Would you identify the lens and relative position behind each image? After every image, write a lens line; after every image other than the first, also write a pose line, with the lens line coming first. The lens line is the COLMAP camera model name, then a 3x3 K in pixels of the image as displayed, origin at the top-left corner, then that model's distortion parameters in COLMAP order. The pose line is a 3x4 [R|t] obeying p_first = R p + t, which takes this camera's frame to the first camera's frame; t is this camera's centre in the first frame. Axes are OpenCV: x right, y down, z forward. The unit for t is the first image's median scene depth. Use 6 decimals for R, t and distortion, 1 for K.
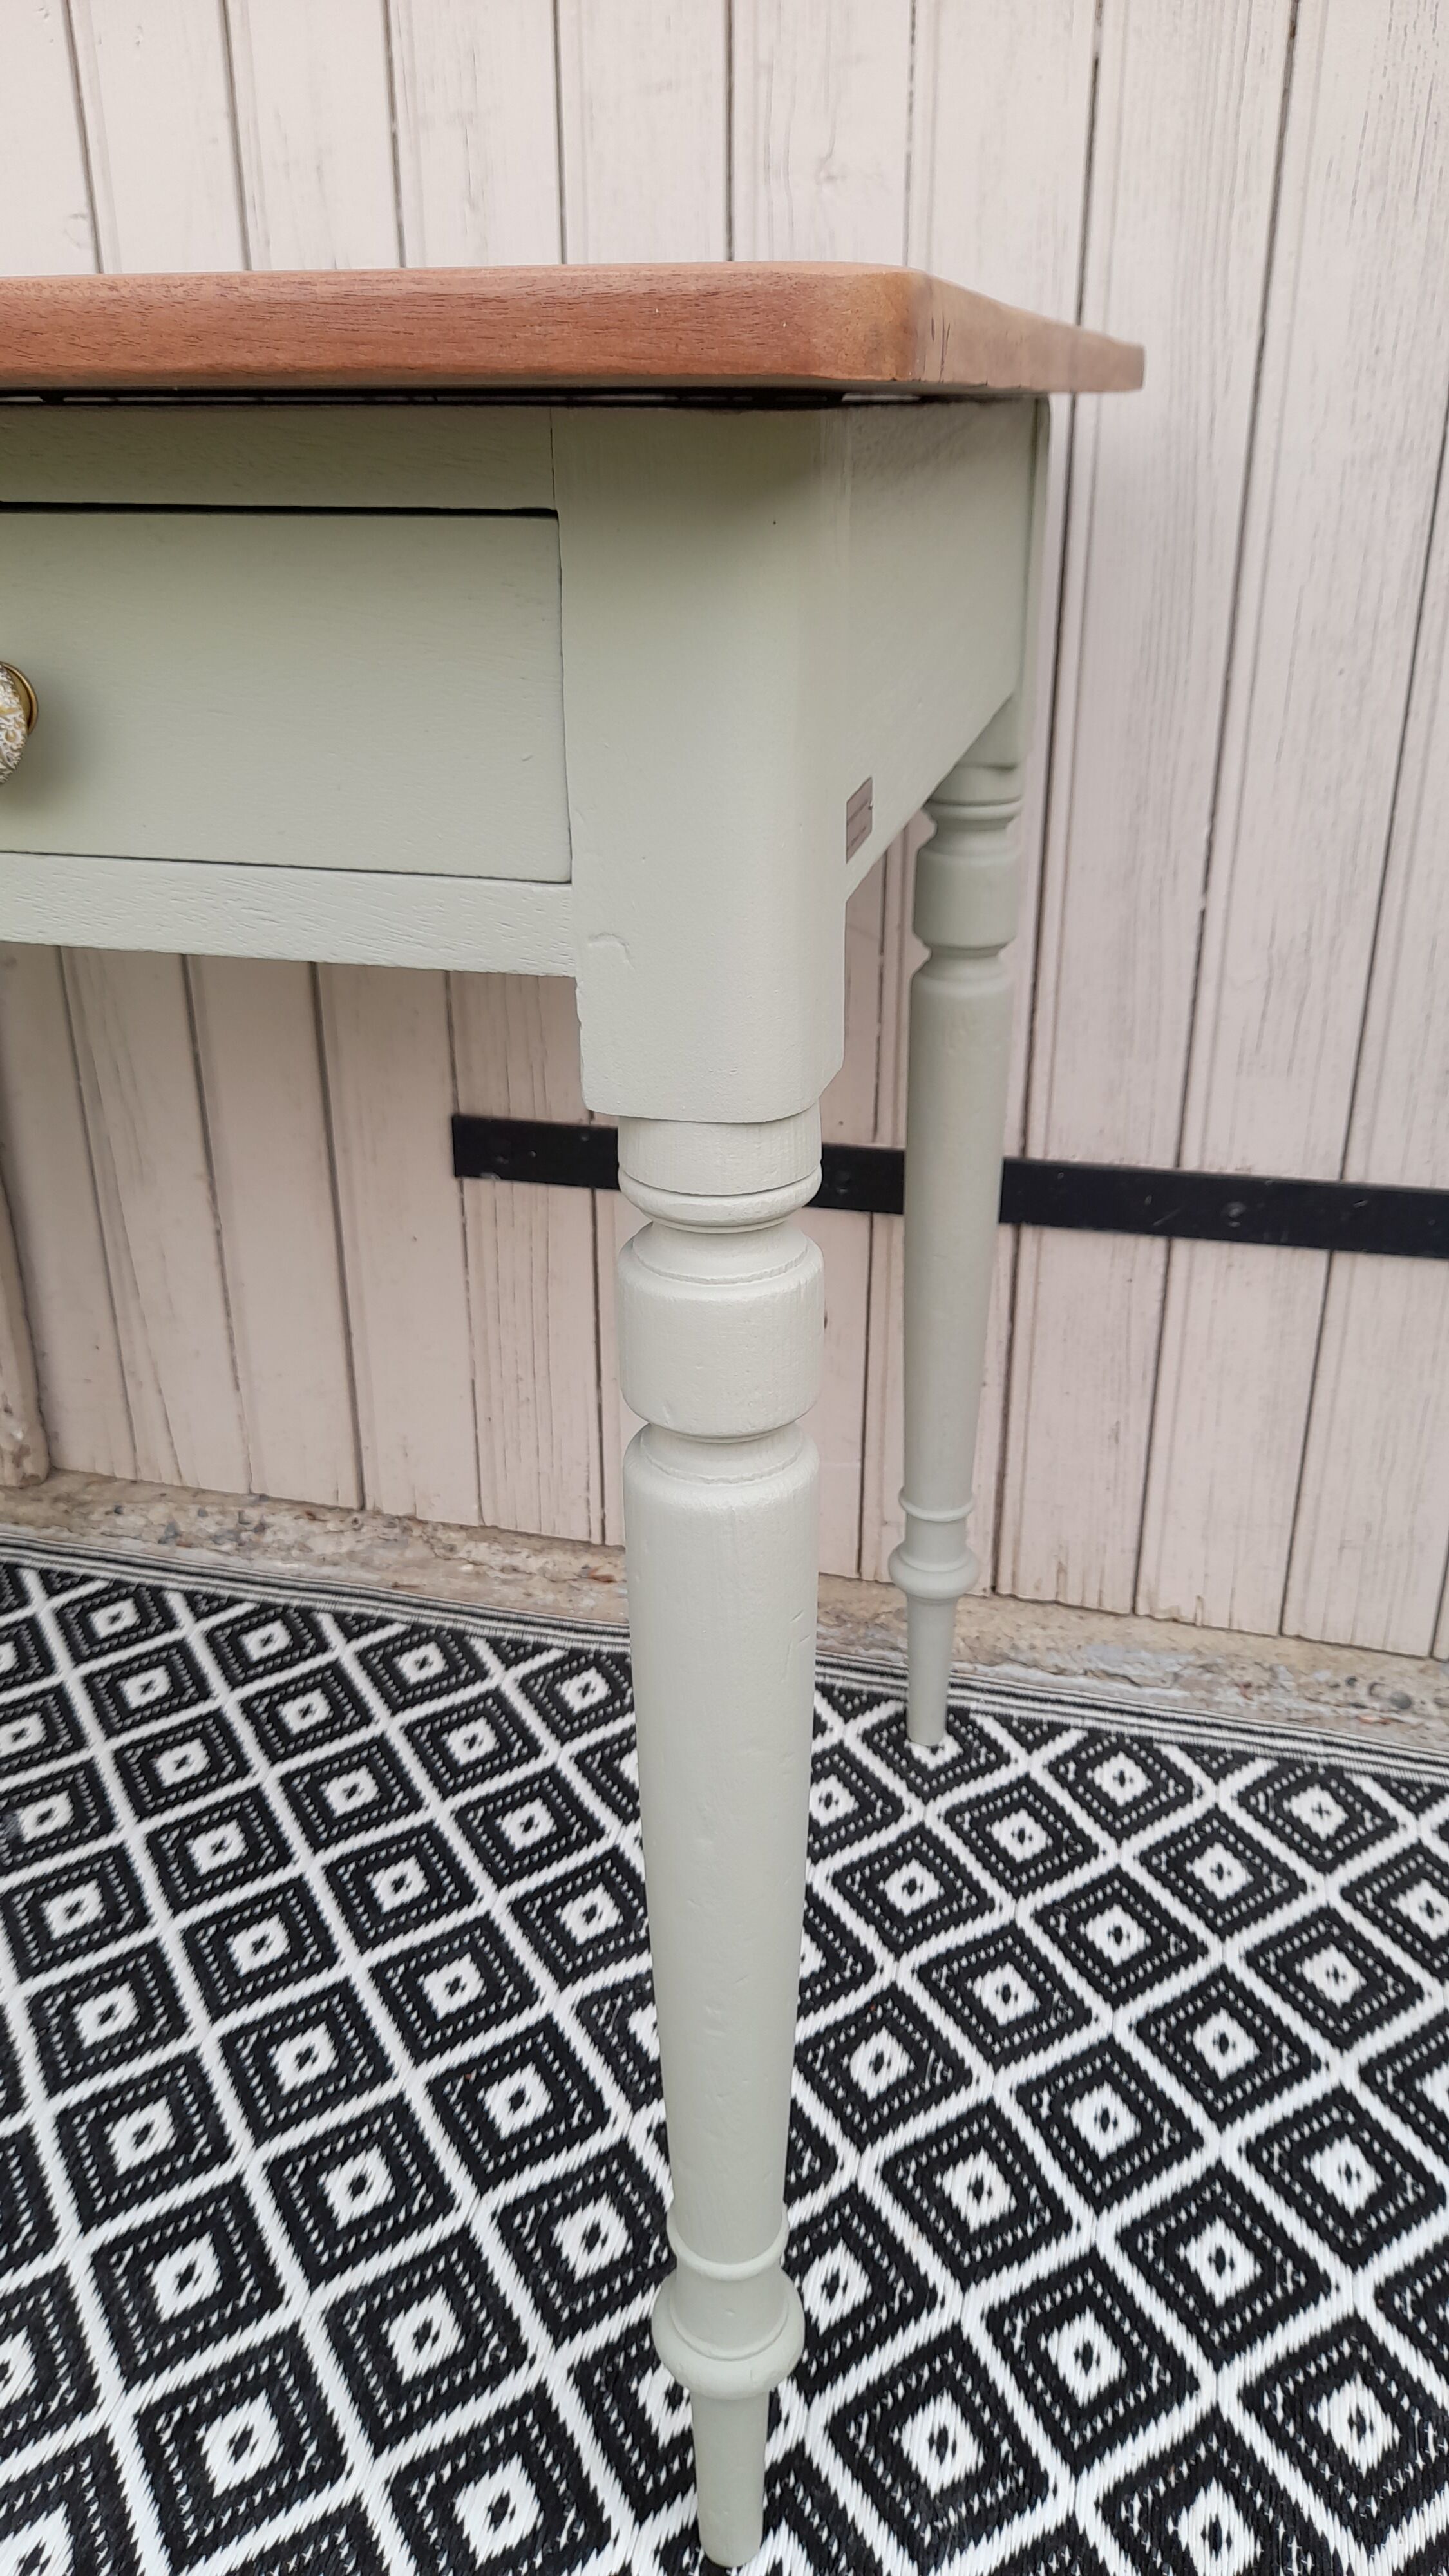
lens RADIAL K [[1918.7, 0, 713.0], [0, 1918.7, 1280.7], [0, 0, 1]] dist [0.042292, -0.068284]
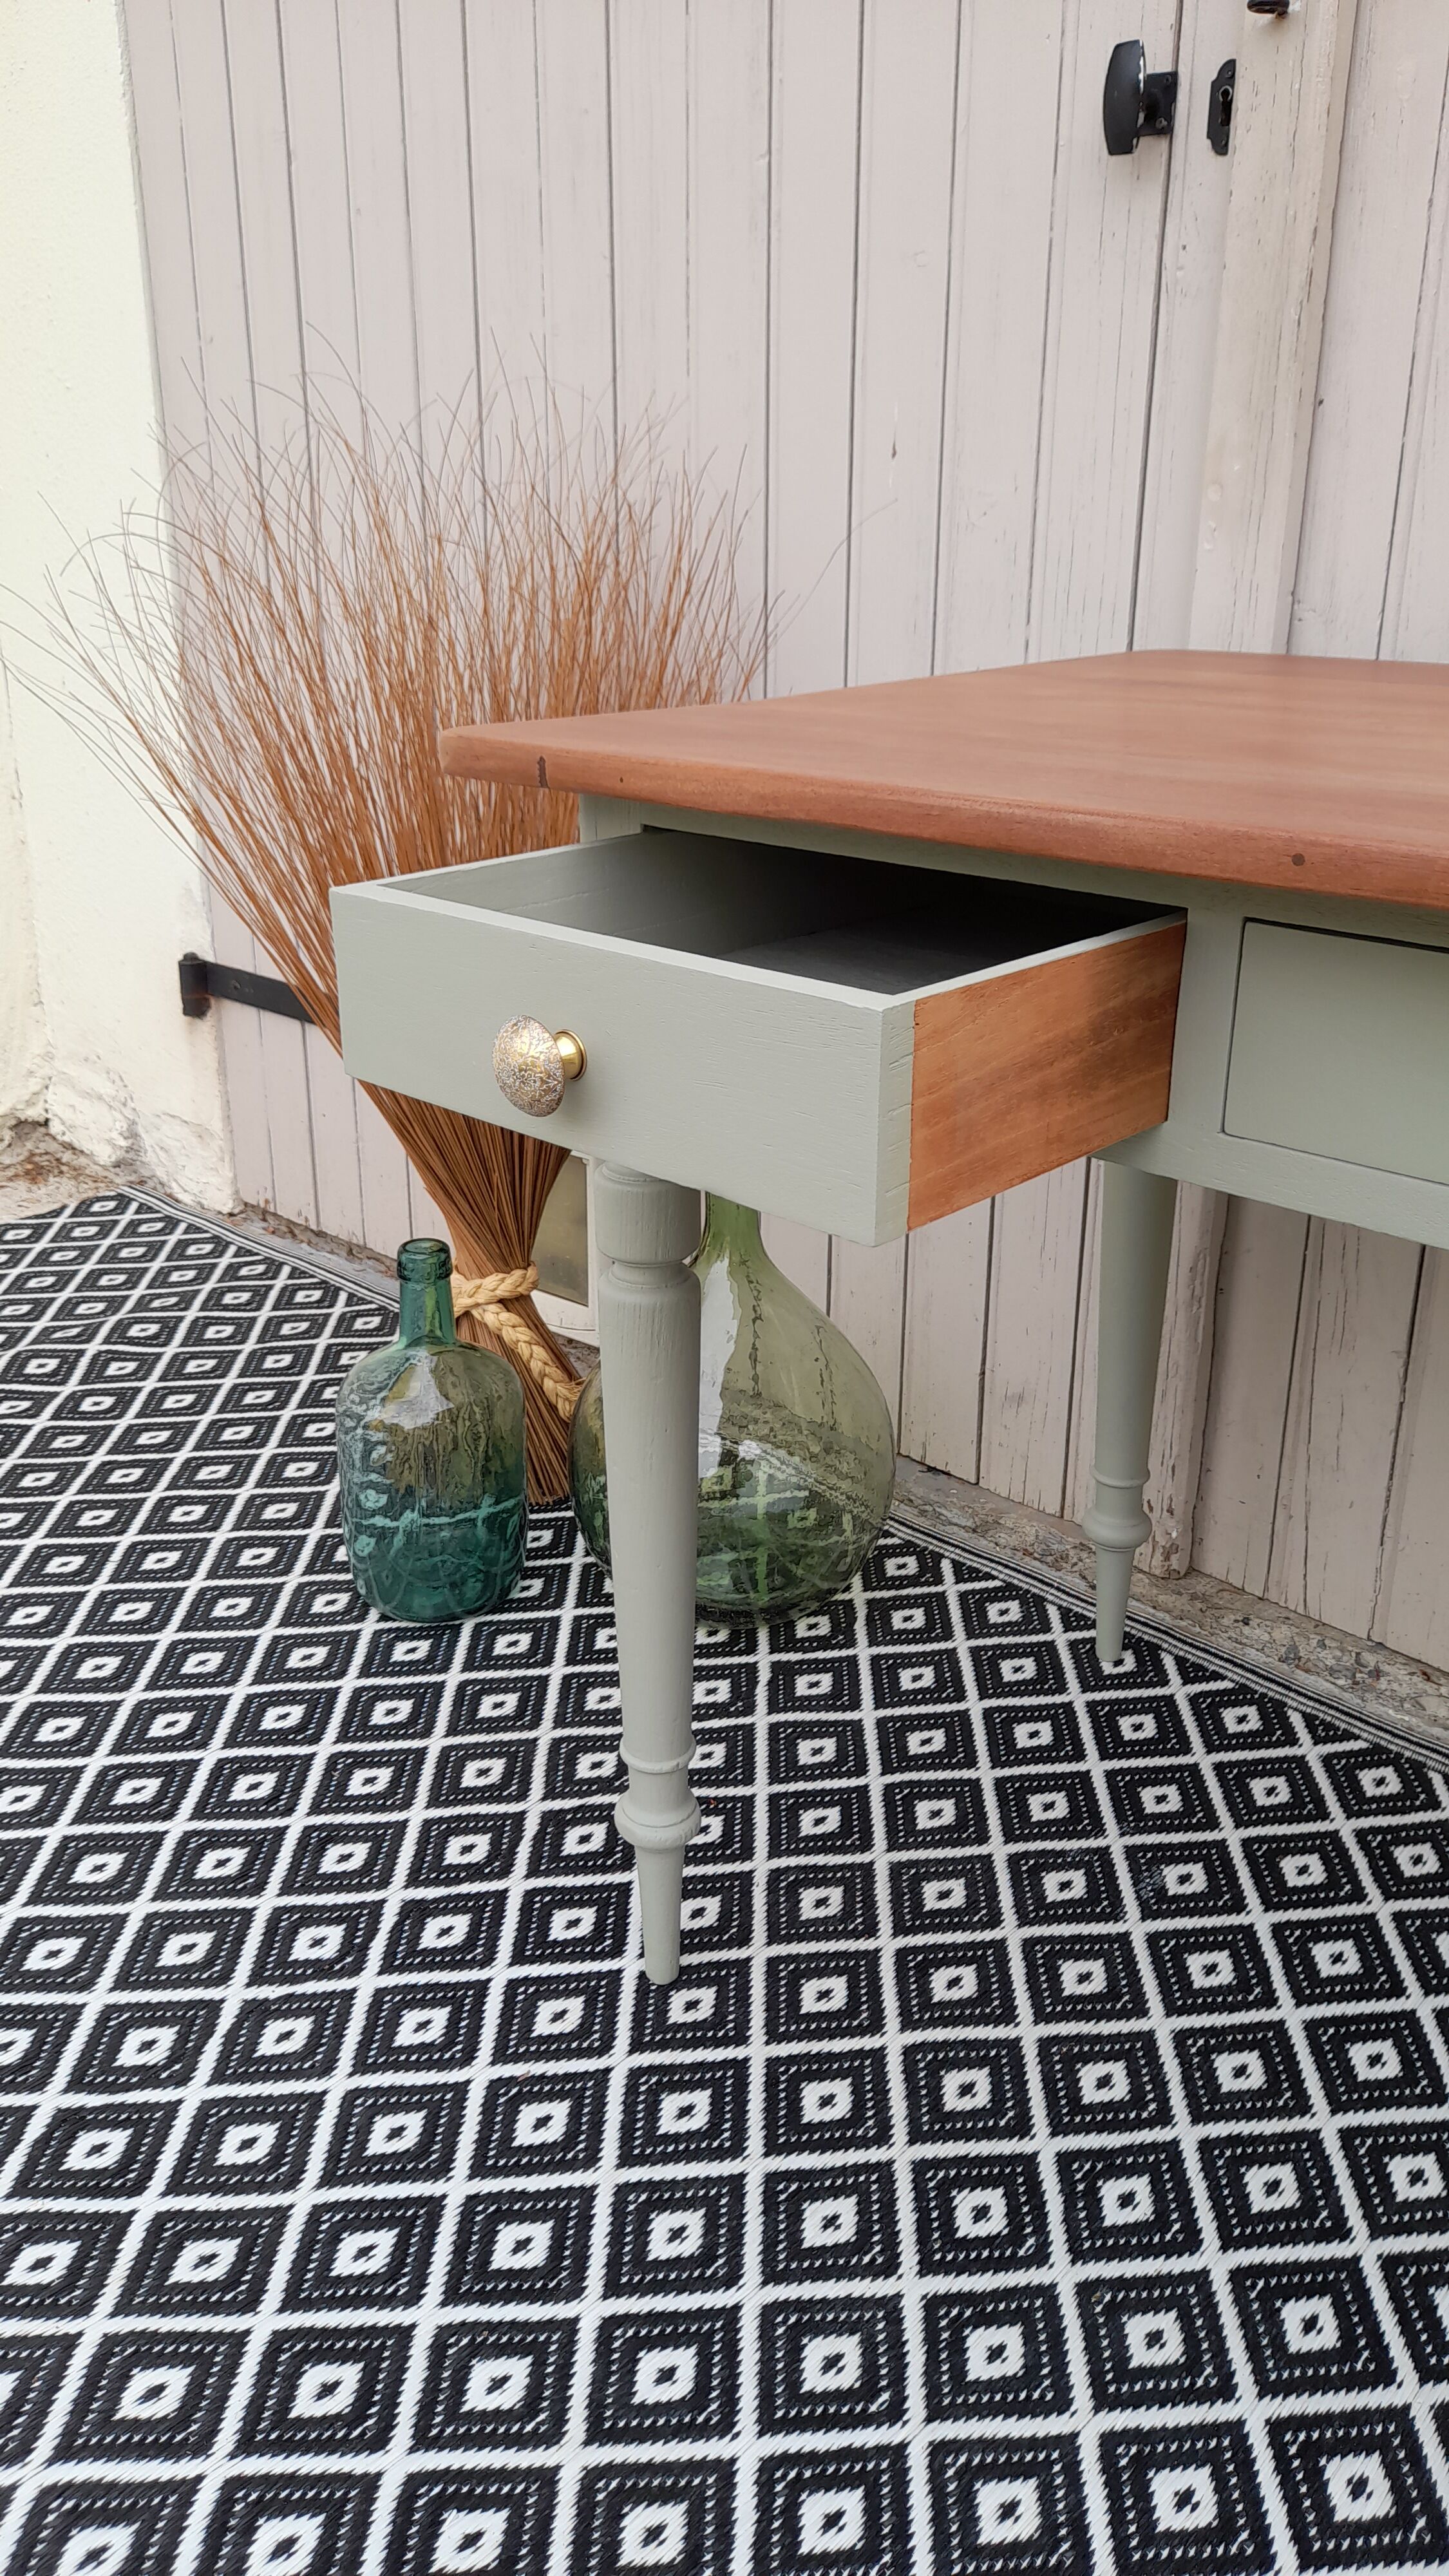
lens RADIAL K [[1890.4, 0, 714.1], [0, 1890.4, 1281.4], [0, 0, 1]] dist [0.046096, -0.068735]
pose [[0.868573, 0.185910, -0.459368, -0.128998], [-0.202102, 0.979262, 0.014182, -0.034920], [0.452478, 0.080521, 0.888133, -0.178617]]
